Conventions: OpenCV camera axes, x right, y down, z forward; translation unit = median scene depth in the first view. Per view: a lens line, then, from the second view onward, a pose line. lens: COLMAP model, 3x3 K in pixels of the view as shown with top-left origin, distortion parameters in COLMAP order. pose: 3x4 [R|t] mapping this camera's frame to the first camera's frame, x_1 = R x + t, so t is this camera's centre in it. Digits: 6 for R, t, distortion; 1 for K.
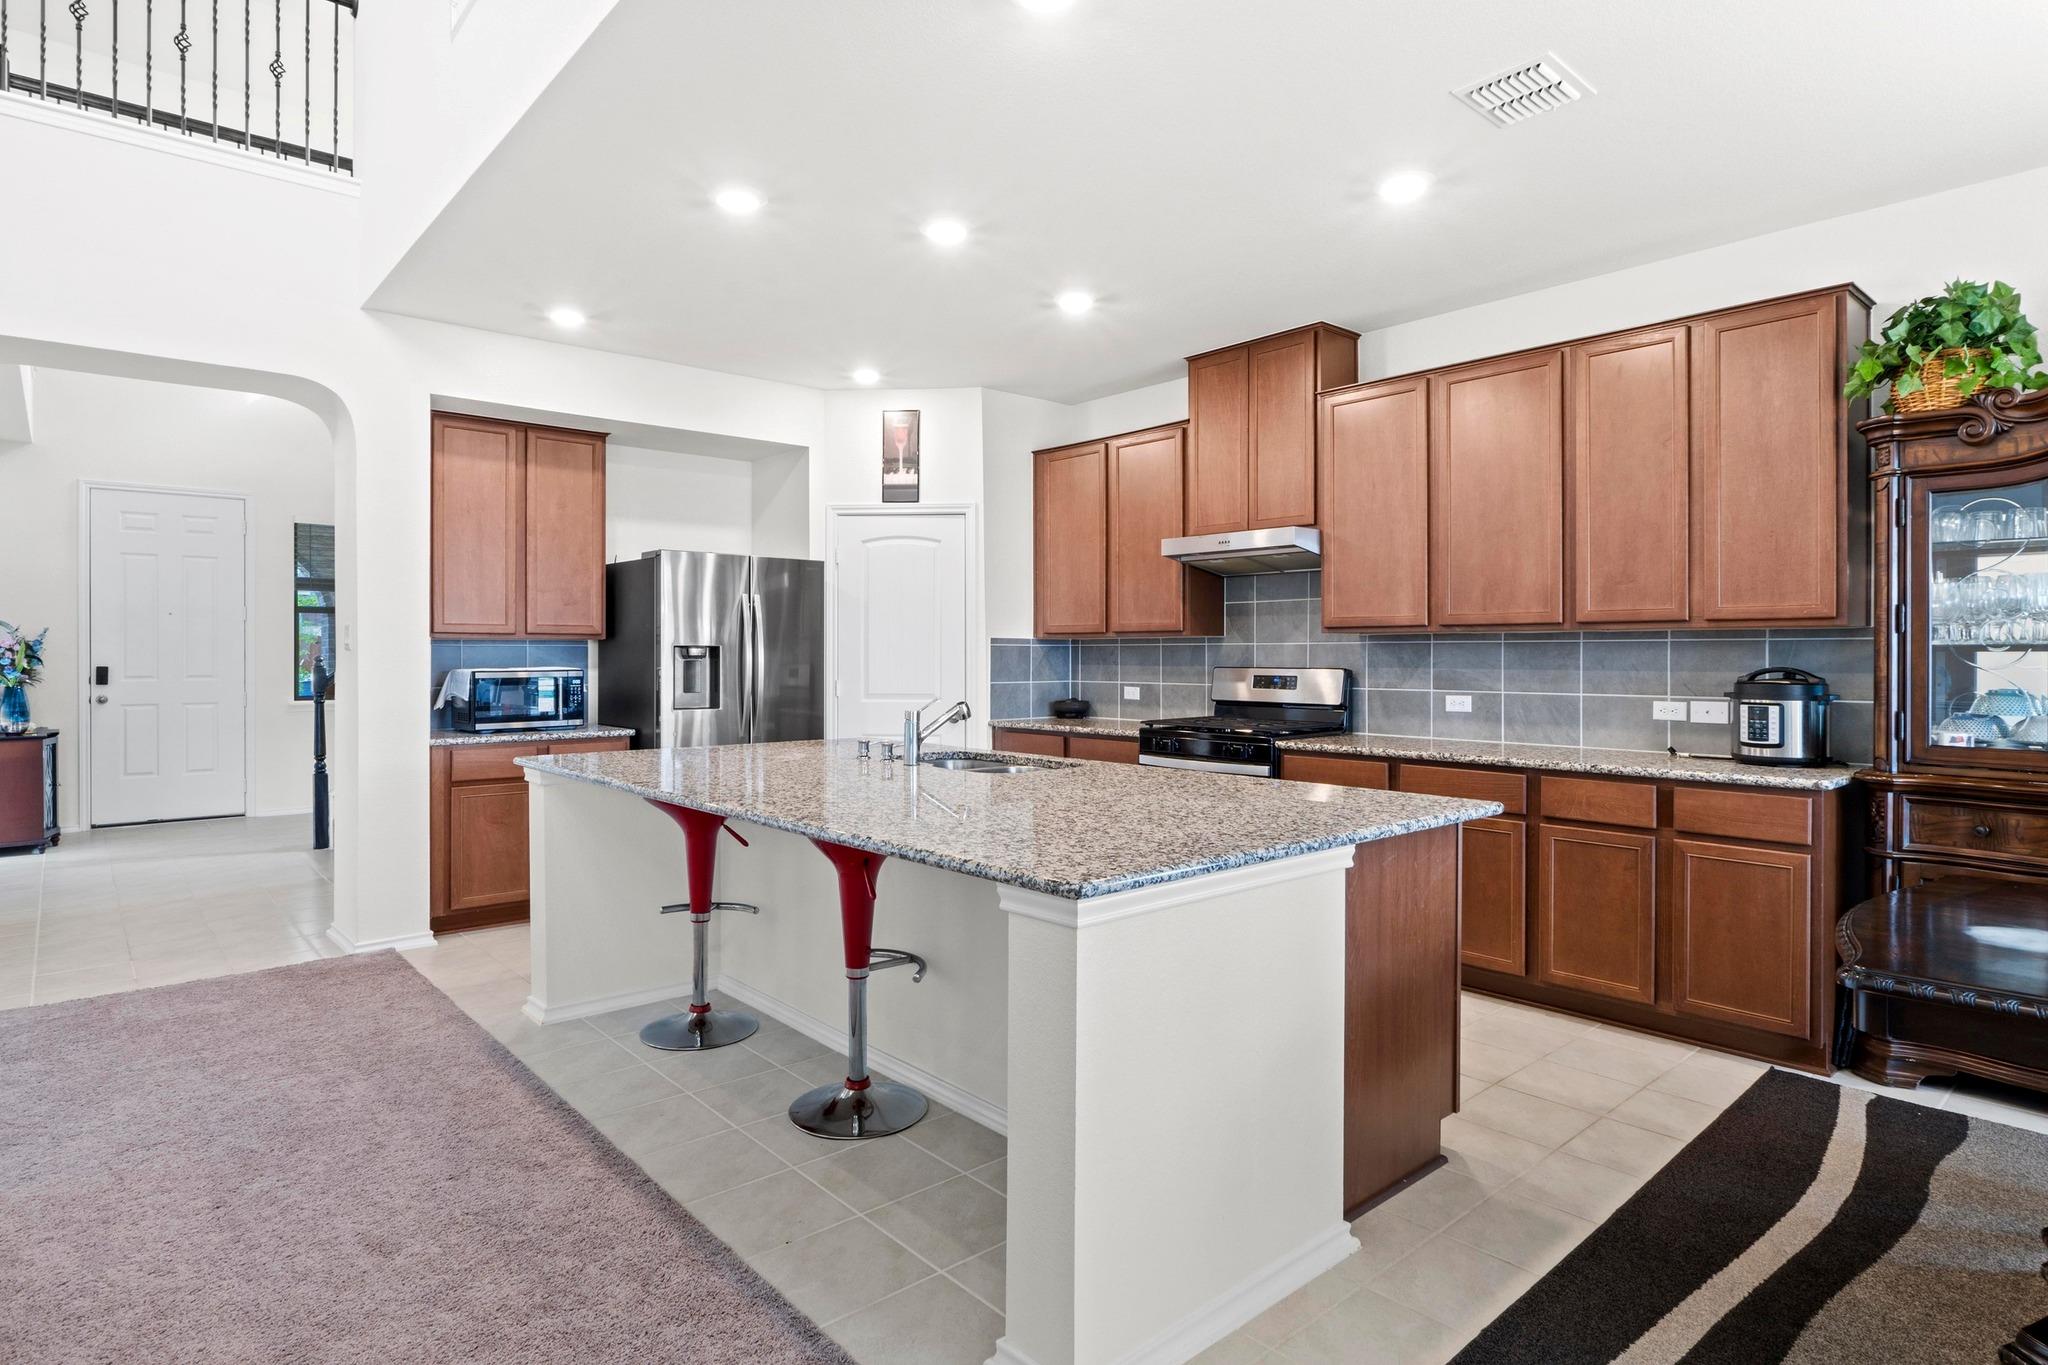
lens RADIAL K [[1091.2, 0, 1023.1], [0, 1091.2, 661.9], [0, 0, 1]] dist [0.001754, -0.001907]
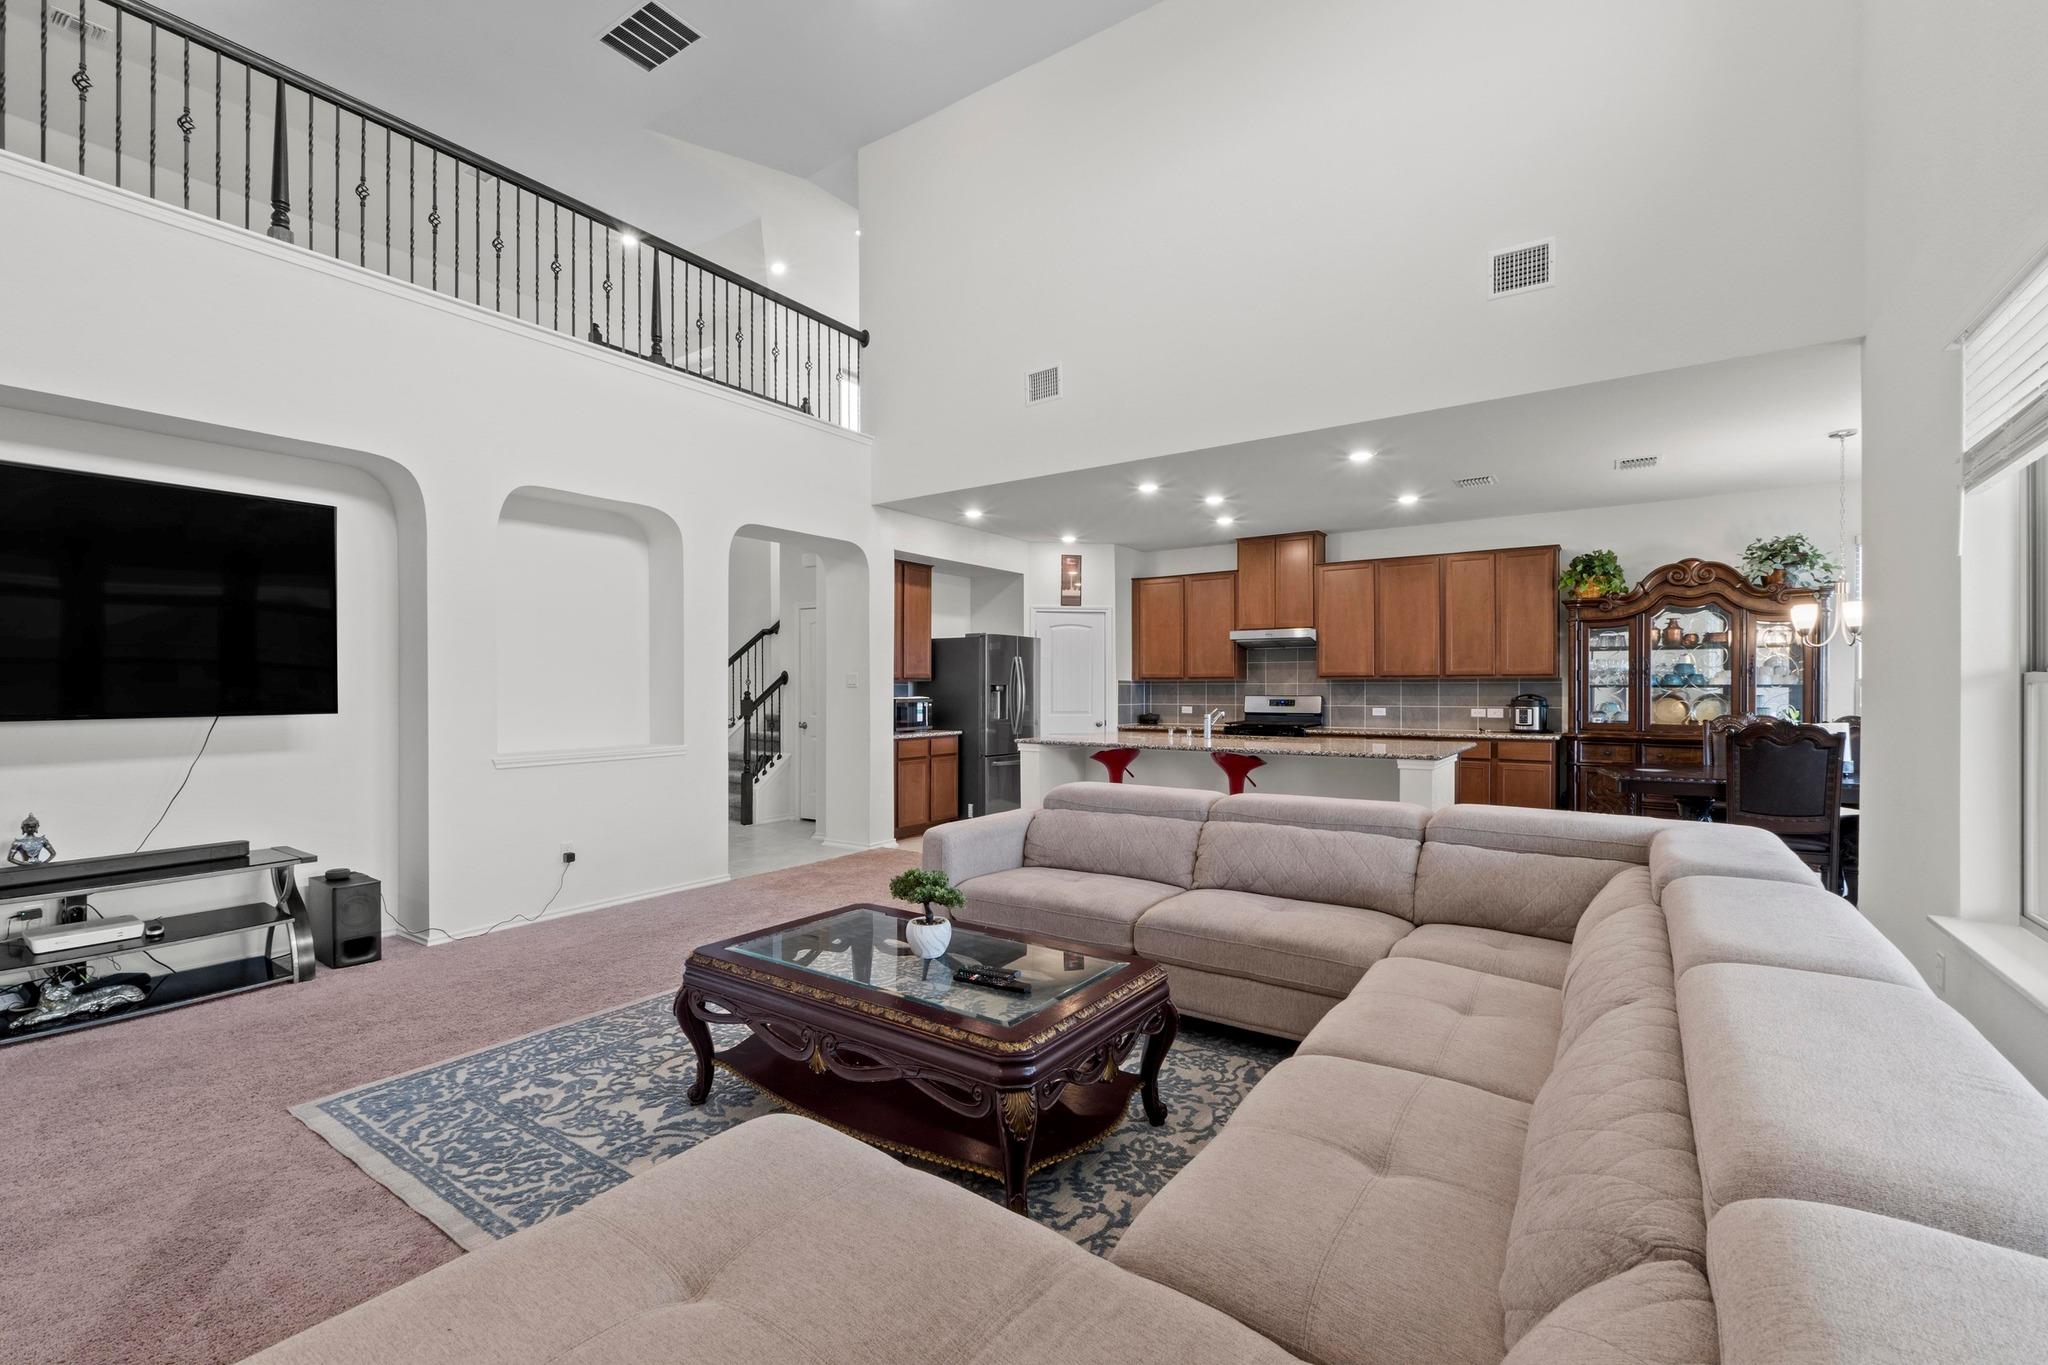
lens RADIAL K [[880.8, 0, 1005.9], [0, 880.8, 699.3], [0, 0, 1]] dist [-0.010530, 0.000524]
pose [[0.974369, -0.003295, 0.224932, -0.668904], [0.002551, 0.999990, 0.003596, 0.004918], [-0.224942, -0.002930, 0.974368, -0.494690]]
